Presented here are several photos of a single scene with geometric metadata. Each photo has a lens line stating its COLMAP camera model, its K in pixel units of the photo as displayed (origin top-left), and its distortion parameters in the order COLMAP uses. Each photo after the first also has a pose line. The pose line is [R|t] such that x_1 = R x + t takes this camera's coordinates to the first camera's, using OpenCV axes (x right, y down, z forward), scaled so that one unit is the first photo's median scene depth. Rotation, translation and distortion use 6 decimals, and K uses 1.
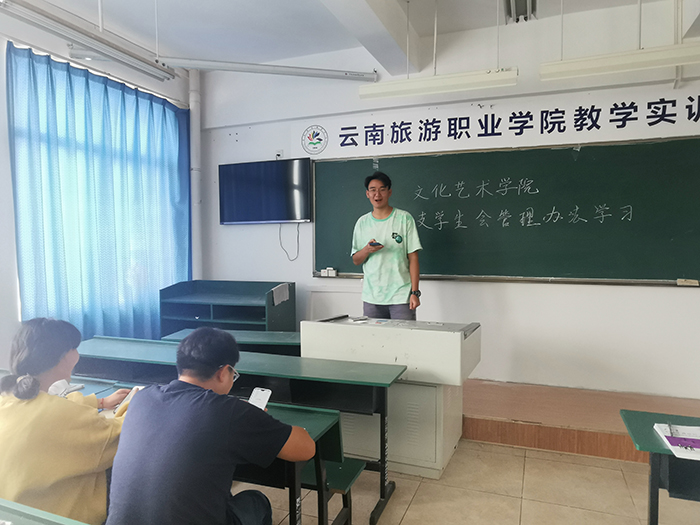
lens RADIAL K [[481.0, 0, 350.6], [0, 481.0, 273.9], [0, 0, 1]] dist [-0.047732, 0.028337]
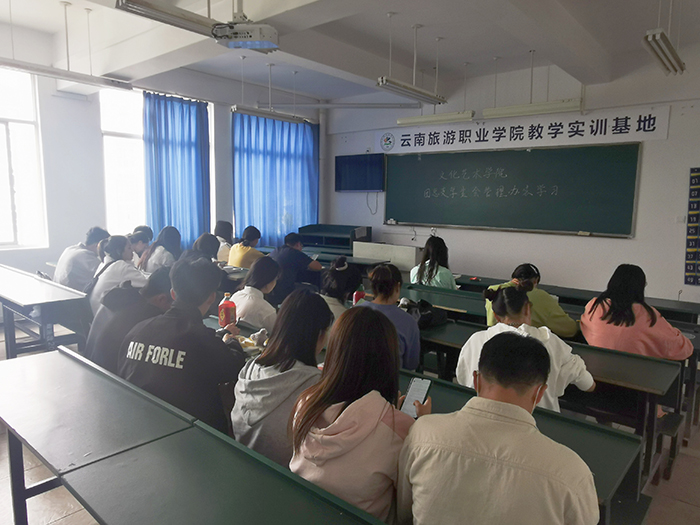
lens RADIAL K [[492.2, 0, 350.1], [0, 492.2, 263.1], [0, 0, 1]] dist [-0.039664, -0.004642]
pose [[0.943983, 0.061428, -0.324226, 0.436485], [-0.042329, 0.996945, 0.065639, 0.038798], [0.327268, -0.048238, 0.943699, -0.771878]]
